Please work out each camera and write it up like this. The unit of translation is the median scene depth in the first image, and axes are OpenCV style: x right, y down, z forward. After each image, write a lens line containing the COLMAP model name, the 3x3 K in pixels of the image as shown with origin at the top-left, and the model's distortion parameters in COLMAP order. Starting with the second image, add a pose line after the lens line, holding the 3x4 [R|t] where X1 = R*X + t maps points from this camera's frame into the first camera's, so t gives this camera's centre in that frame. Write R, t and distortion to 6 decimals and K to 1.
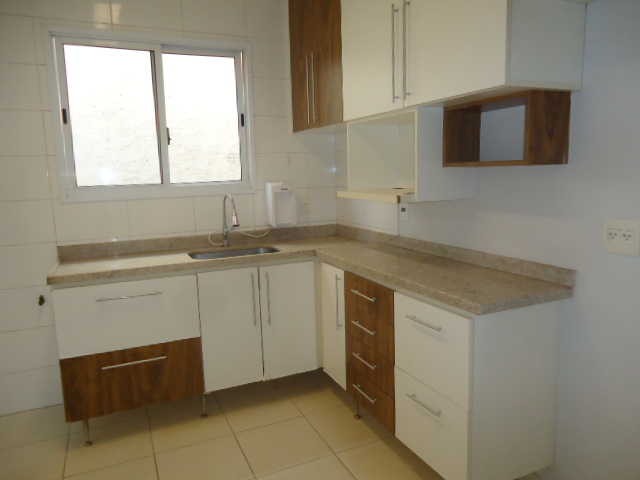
lens RADIAL K [[465.9, 0, 321.1], [0, 465.9, 238.2], [0, 0, 1]] dist [-0.006241, -0.001075]
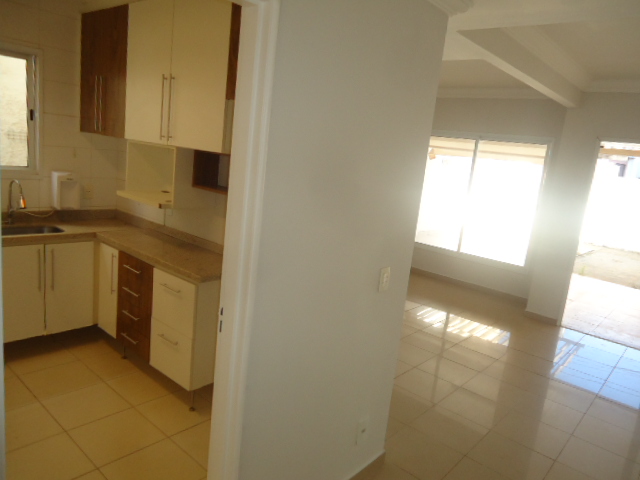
lens RADIAL K [[465.9, 0, 321.1], [0, 465.9, 238.2], [0, 0, 1]] dist [-0.006241, -0.001075]
pose [[0.901098, 0.046857, 0.431076, -0.005093], [-0.073586, 0.996249, 0.045529, -0.065280], [-0.427325, -0.072747, 0.901166, -0.430792]]
